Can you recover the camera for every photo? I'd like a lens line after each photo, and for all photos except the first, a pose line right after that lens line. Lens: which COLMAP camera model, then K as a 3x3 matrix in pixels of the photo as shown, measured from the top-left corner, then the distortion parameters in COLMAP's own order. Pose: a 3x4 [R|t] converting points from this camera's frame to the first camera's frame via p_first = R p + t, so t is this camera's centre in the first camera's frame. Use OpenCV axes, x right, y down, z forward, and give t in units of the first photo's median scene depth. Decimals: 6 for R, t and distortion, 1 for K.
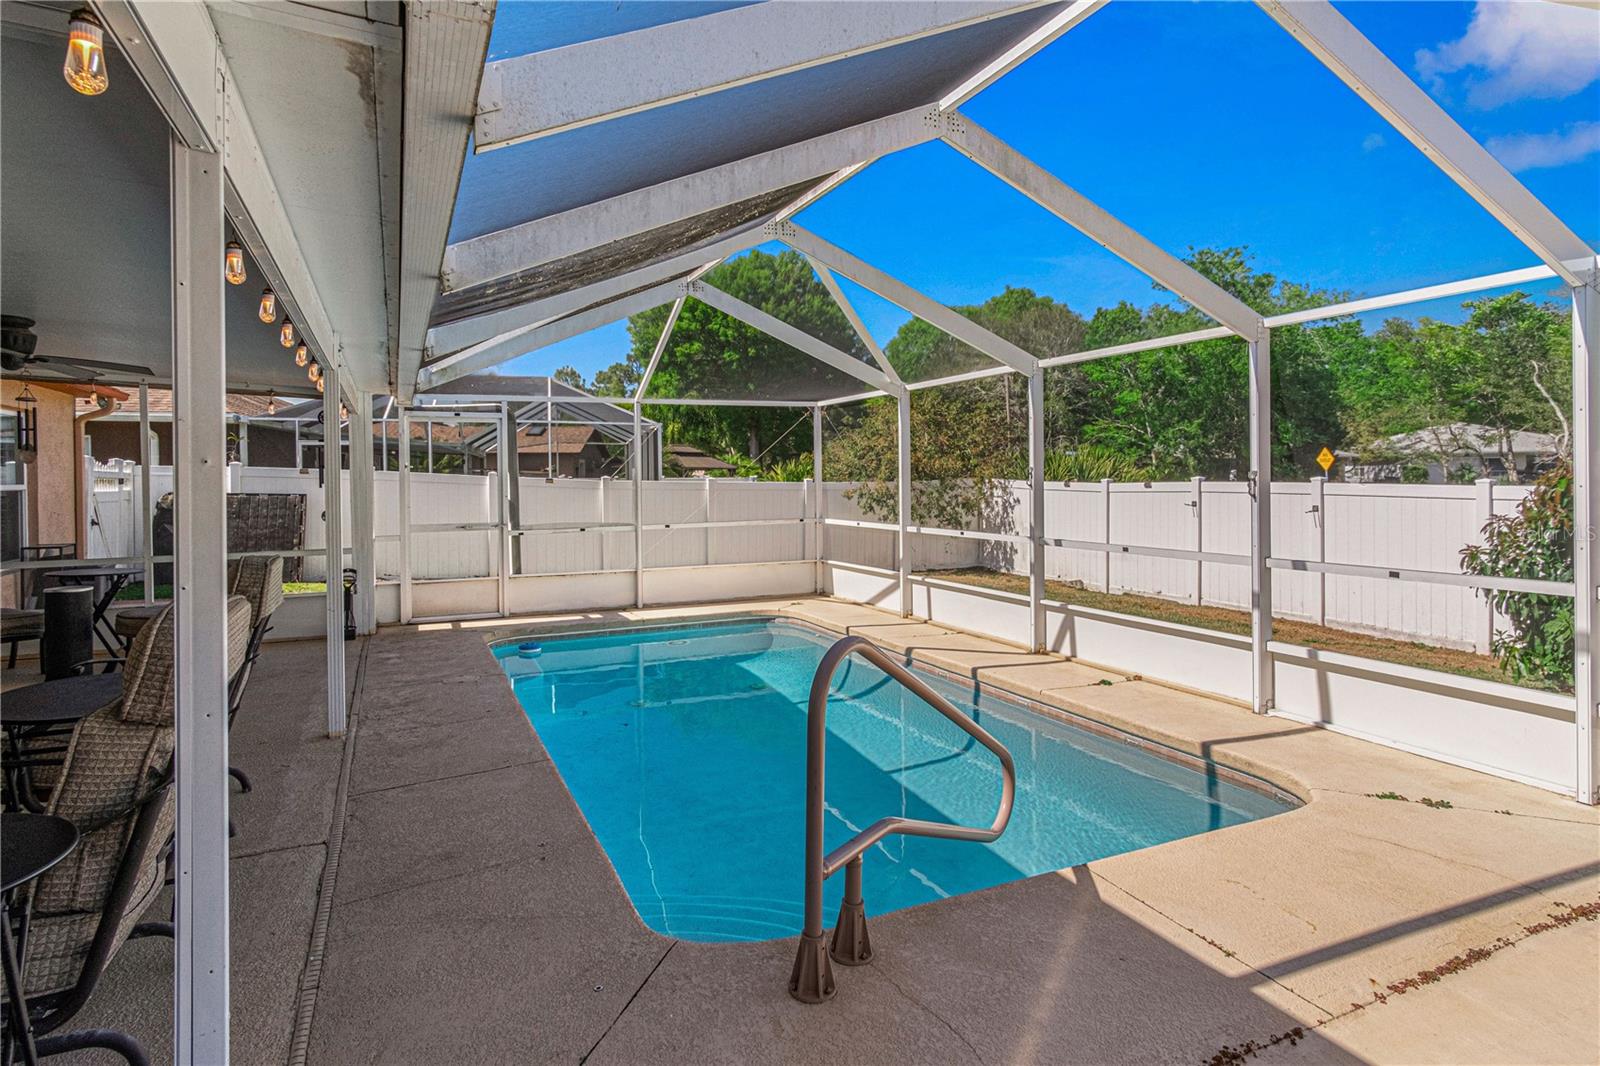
lens RADIAL K [[868.5, 0, 840.3], [0, 868.5, 479.6], [0, 0, 1]] dist [0.008592, 0.000700]
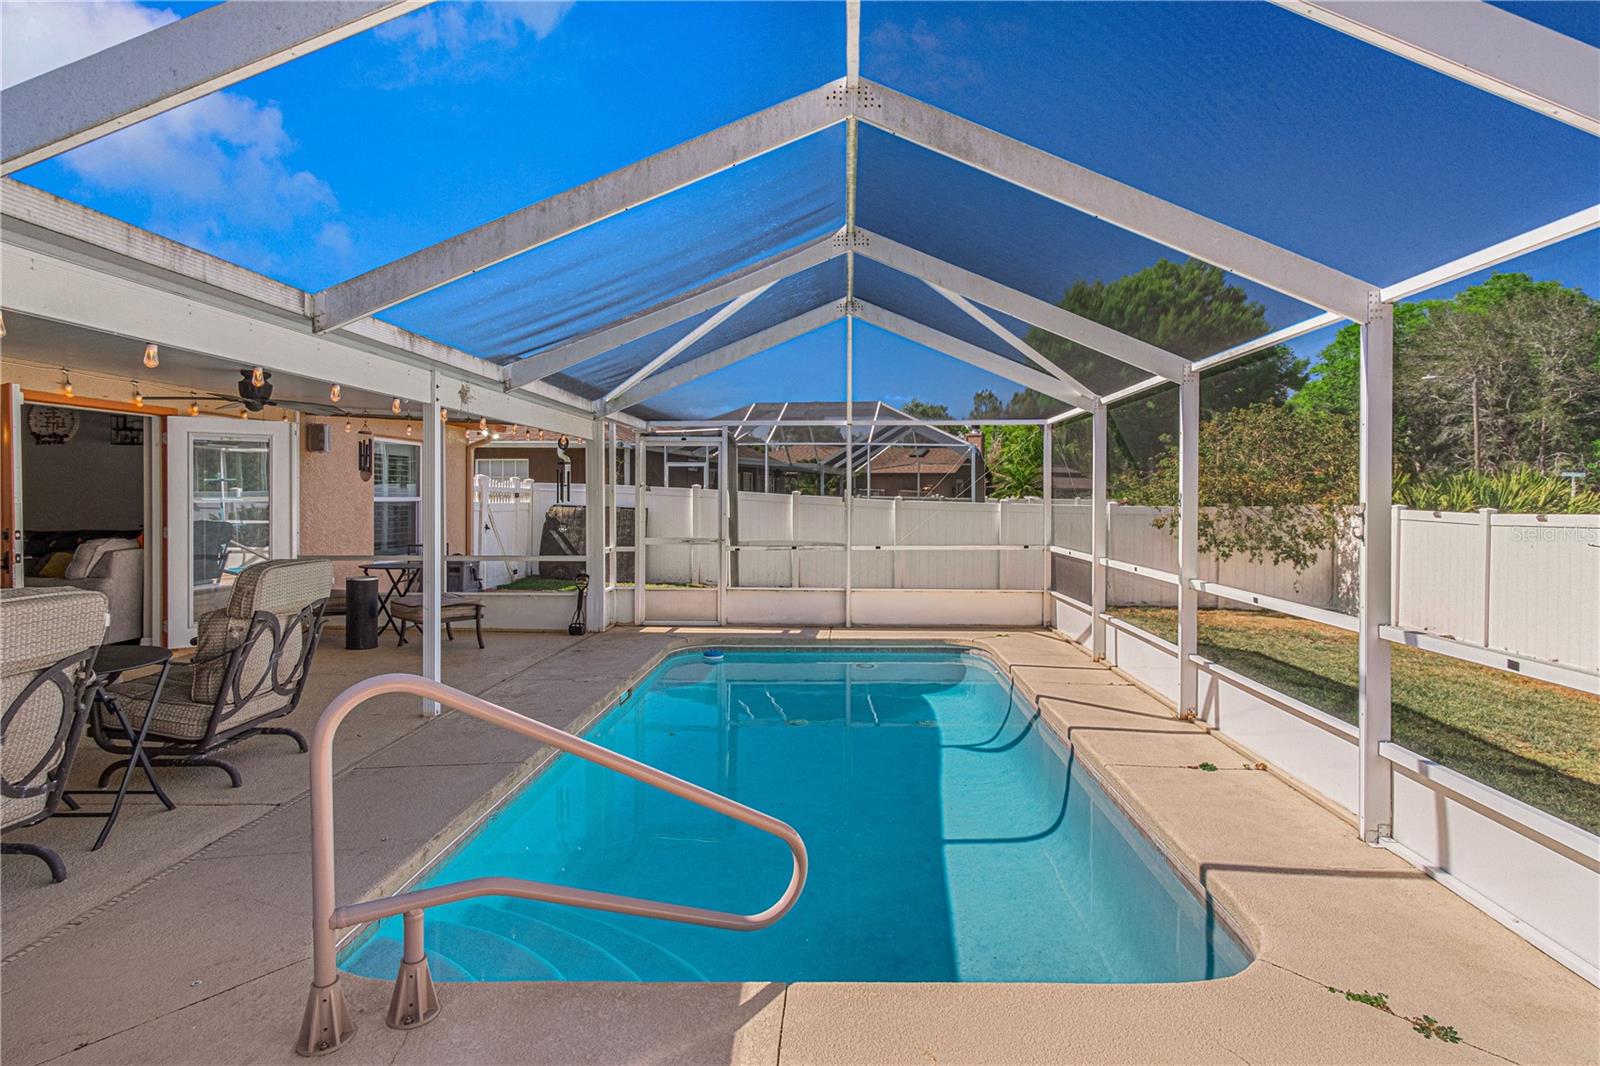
lens RADIAL K [[868.5, 0, 855.5], [0, 868.5, 495.7], [0, 0, 1]] dist [0.008592, 0.000700]
pose [[0.905655, 0.012935, -0.423819, 0.217896], [-0.015043, 0.999886, -0.001629, -0.004151], [0.423749, 0.007851, 0.905745, 0.091970]]
